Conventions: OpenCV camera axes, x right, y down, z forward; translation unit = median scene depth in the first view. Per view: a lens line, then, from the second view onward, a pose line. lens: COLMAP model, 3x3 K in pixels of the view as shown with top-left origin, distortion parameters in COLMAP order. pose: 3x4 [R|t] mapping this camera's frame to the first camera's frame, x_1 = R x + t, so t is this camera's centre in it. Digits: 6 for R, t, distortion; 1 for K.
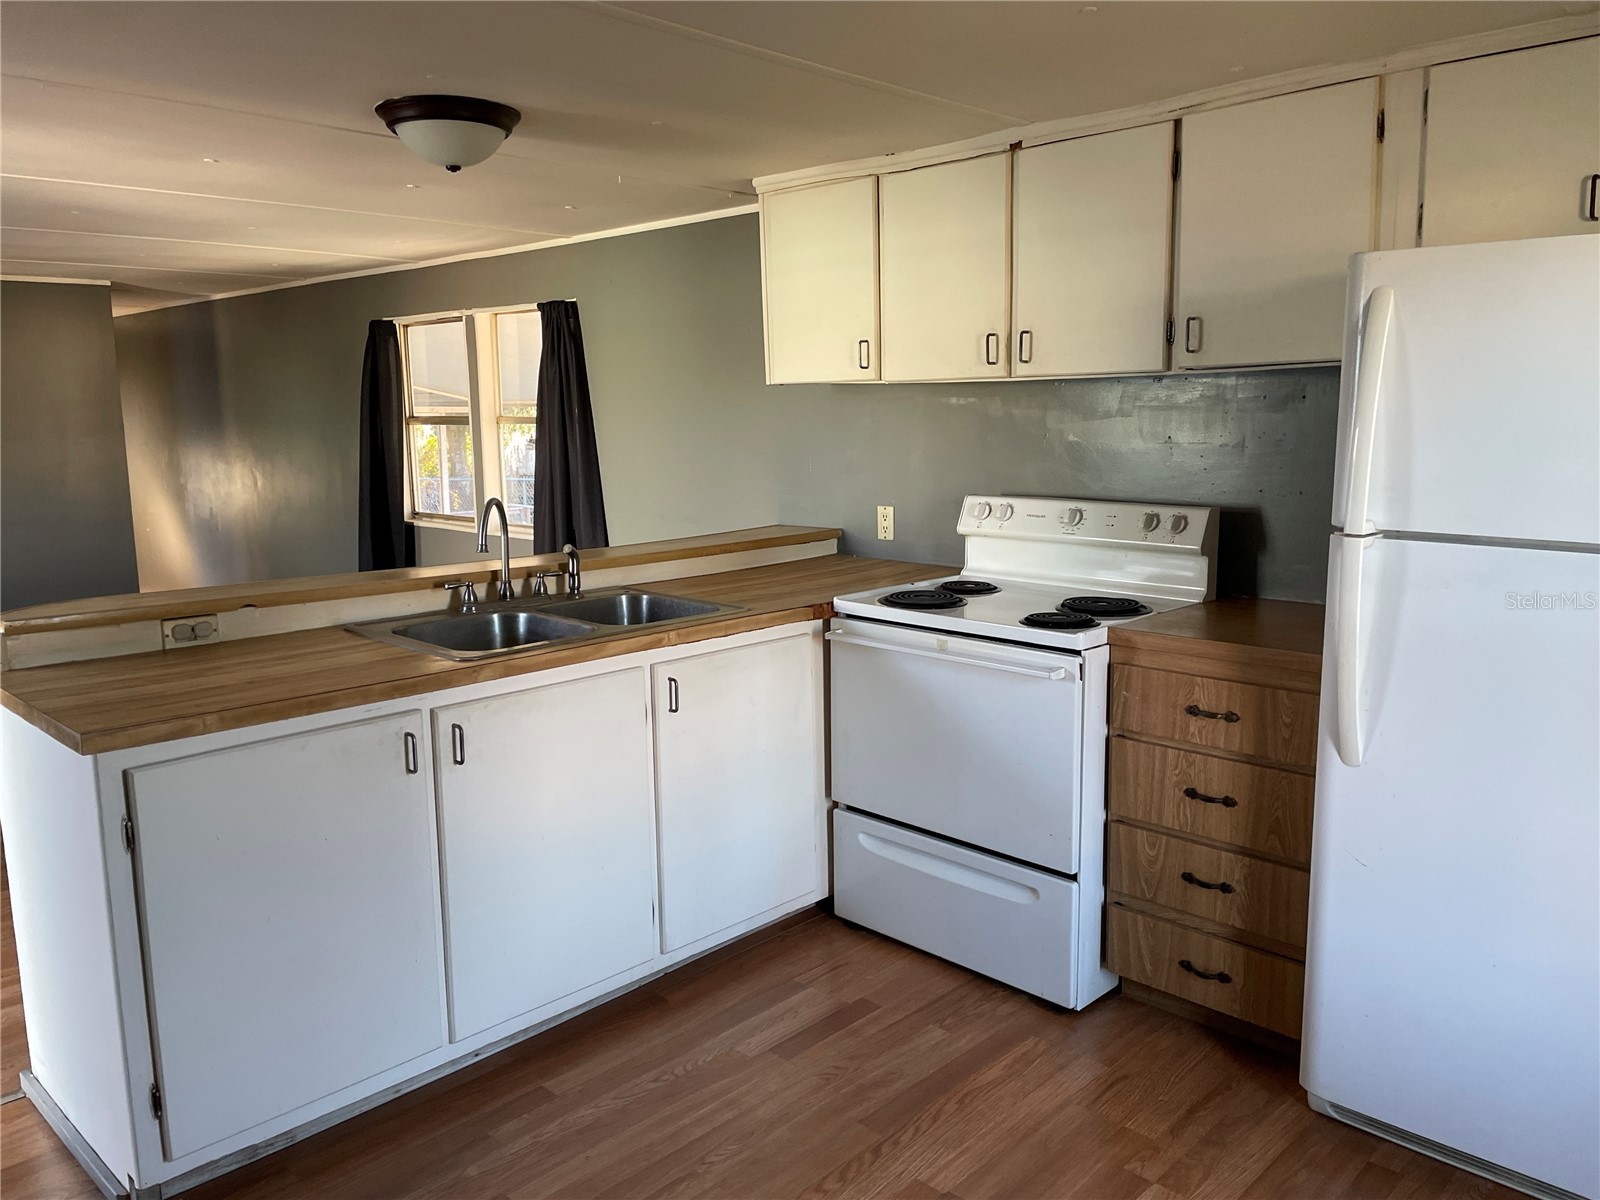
lens RADIAL K [[1212.9, 0, 800.0], [0, 1212.9, 600.0], [0, 0, 1]] dist [0.089593, -0.110562]
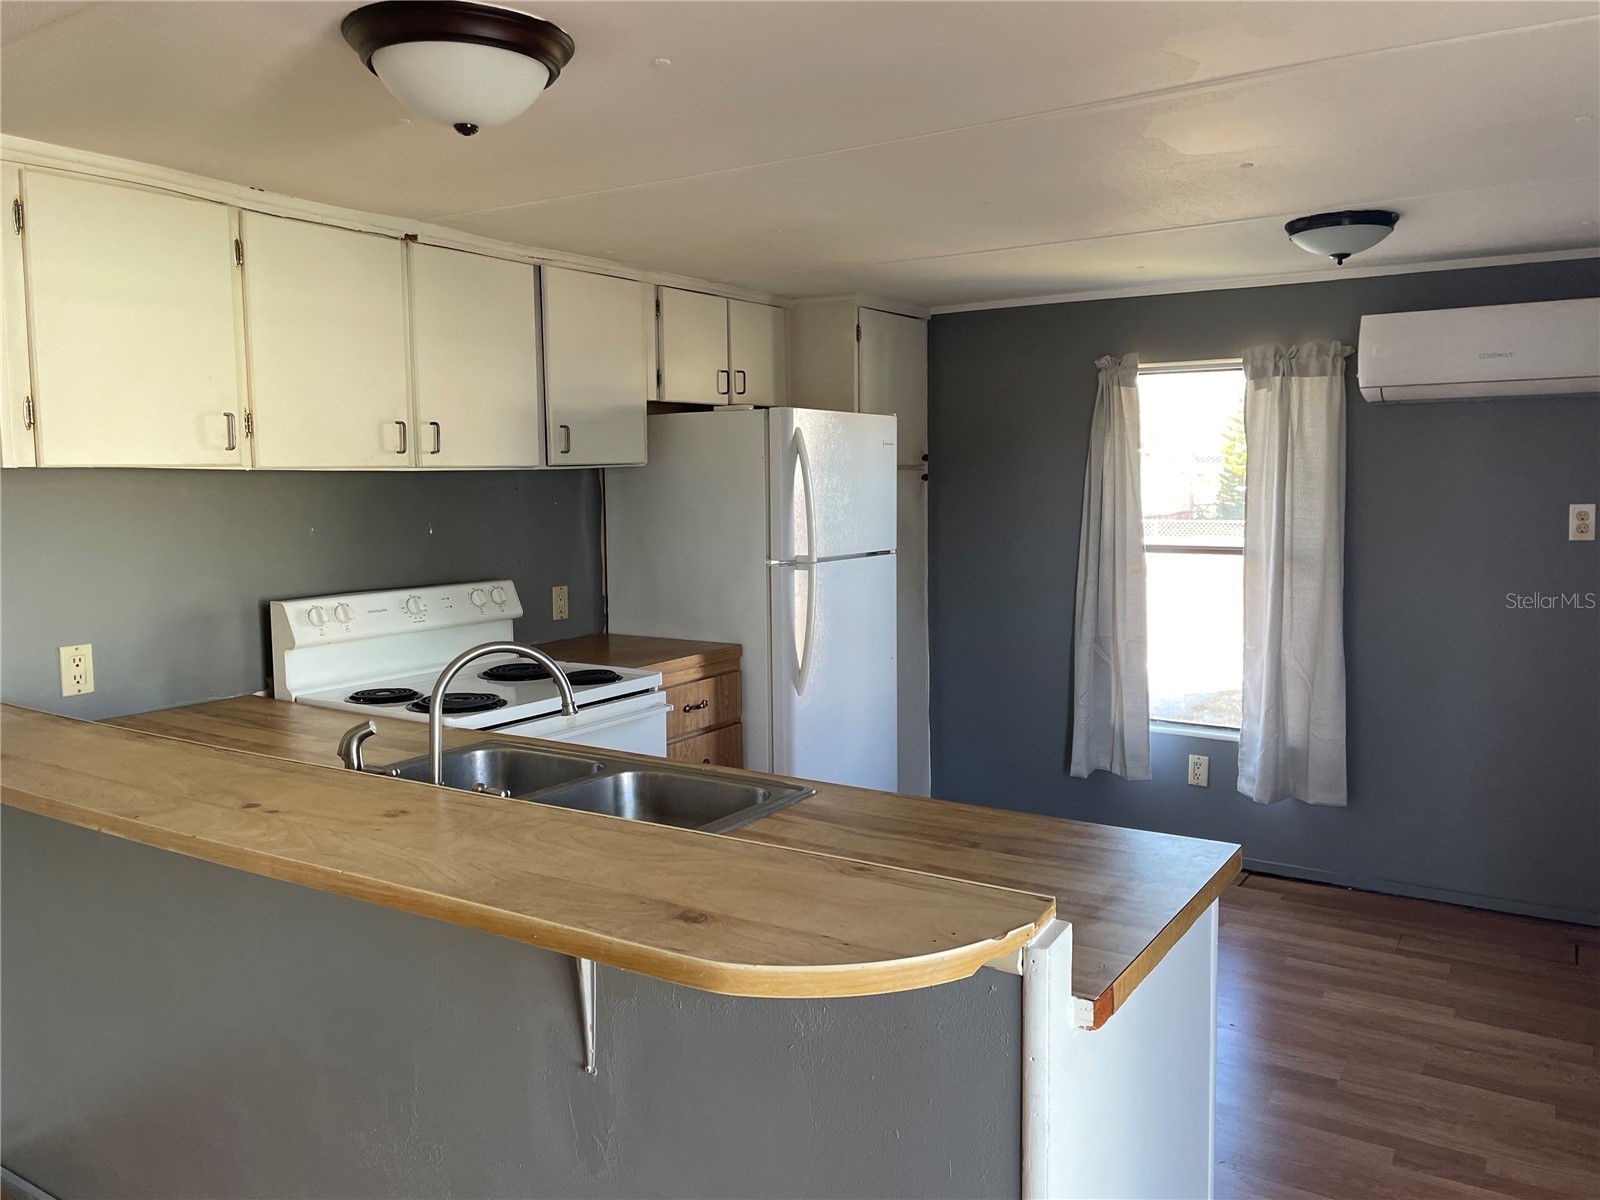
lens RADIAL K [[1202.2, 0, 809.9], [0, 1202.2, 604.2], [0, 0, 1]] dist [0.092757, -0.114605]
pose [[-0.201955, -0.094584, 0.974817, -0.857011], [0.168640, 0.977102, 0.129743, -0.149944], [-0.964767, 0.190595, -0.181380, 0.901353]]
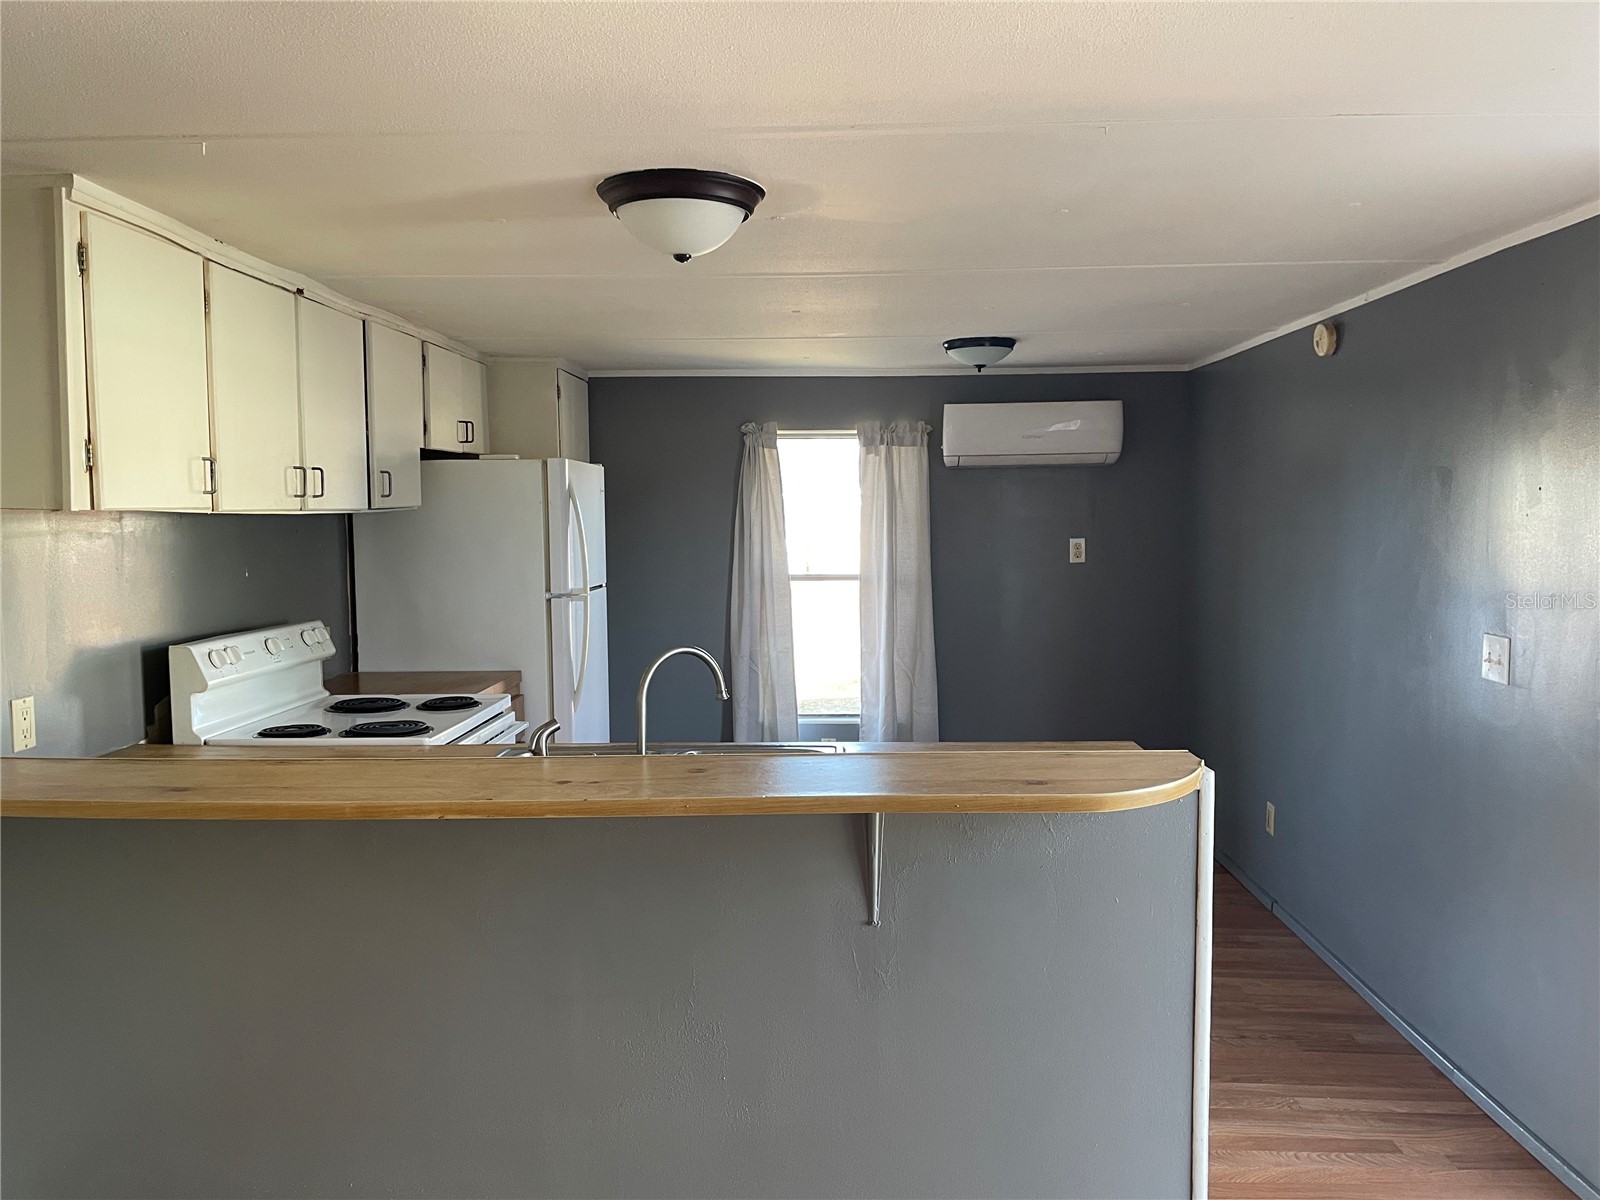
lens RADIAL K [[1202.1, 0, 797.9], [0, 1202.1, 627.4], [0, 0, 1]] dist [0.093525, -0.116575]
pose [[-0.674949, -0.055323, 0.735787, -0.862635], [0.133327, 0.971627, 0.195359, -0.233568], [-0.725719, 0.229957, -0.648423, 1.394436]]
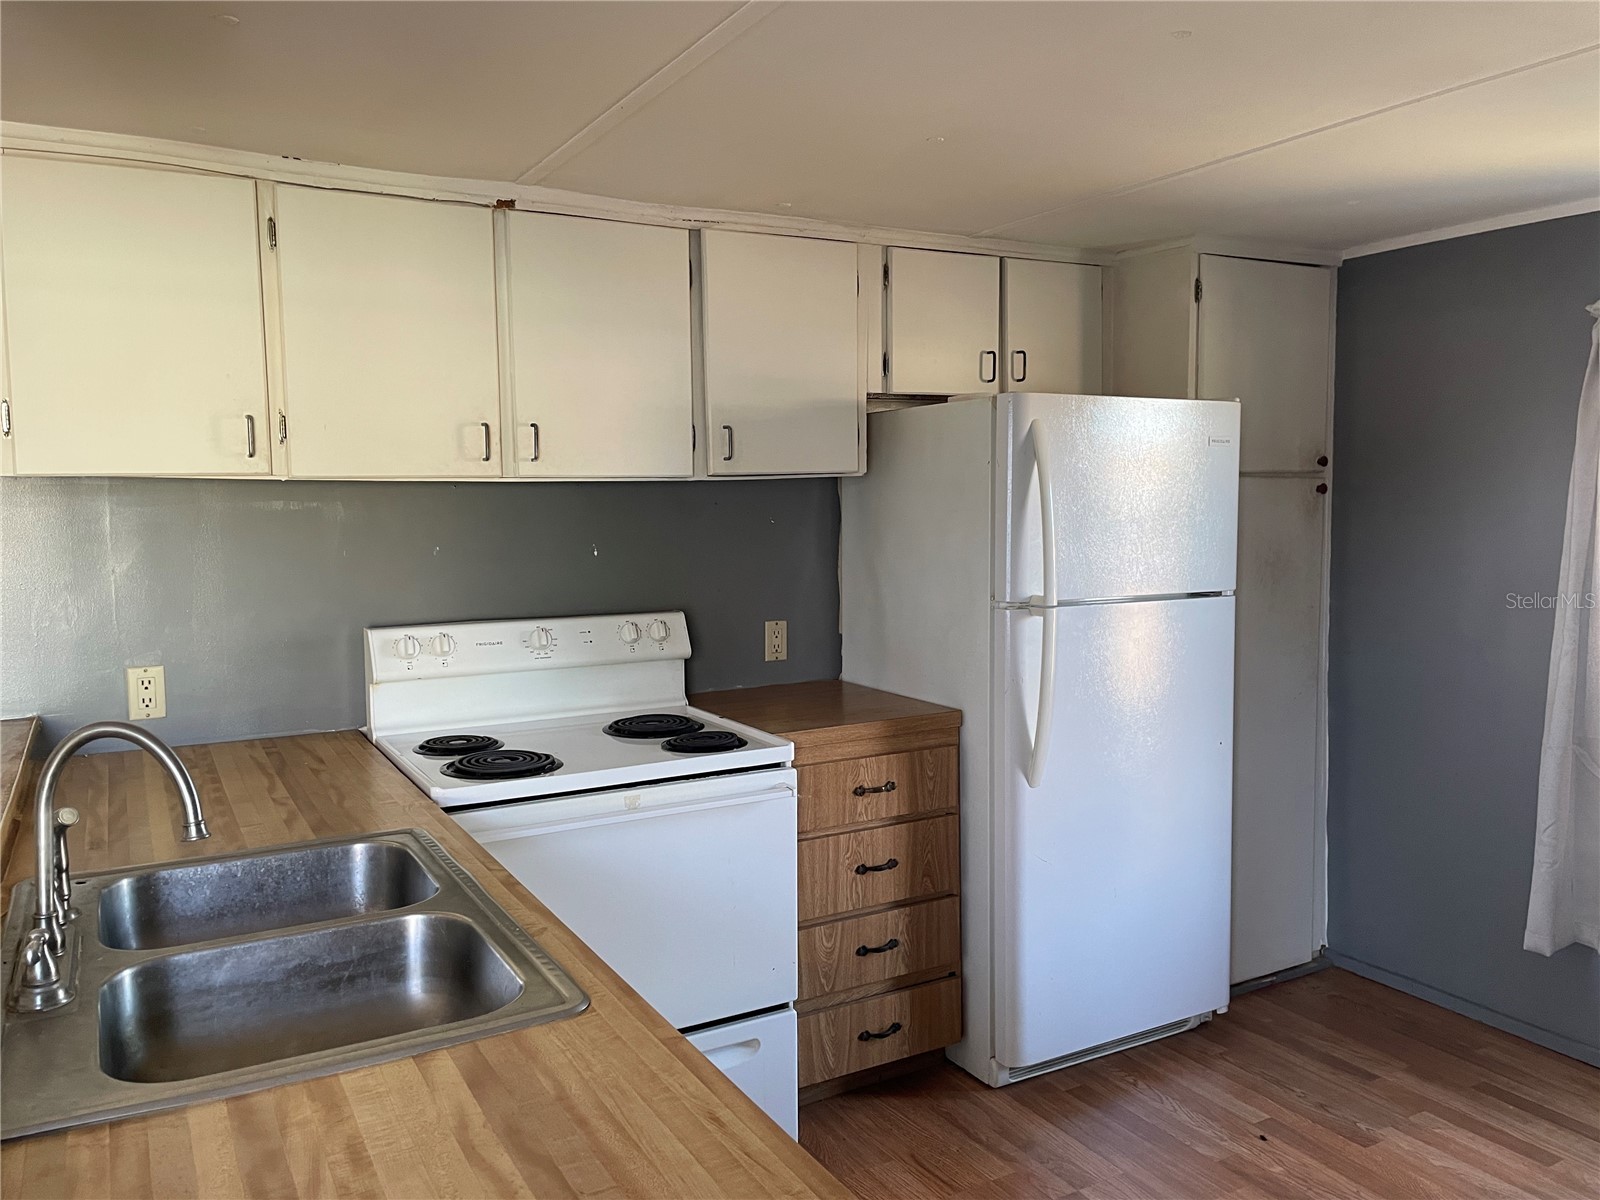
lens RADIAL K [[1202.2, 0, 809.9], [0, 1202.2, 604.2], [0, 0, 1]] dist [0.092757, -0.114605]
pose [[0.274723, -0.078413, 0.958321, -0.567472], [0.161807, 0.986226, 0.034311, -0.094187], [-0.947811, 0.145638, 0.283626, 0.593816]]
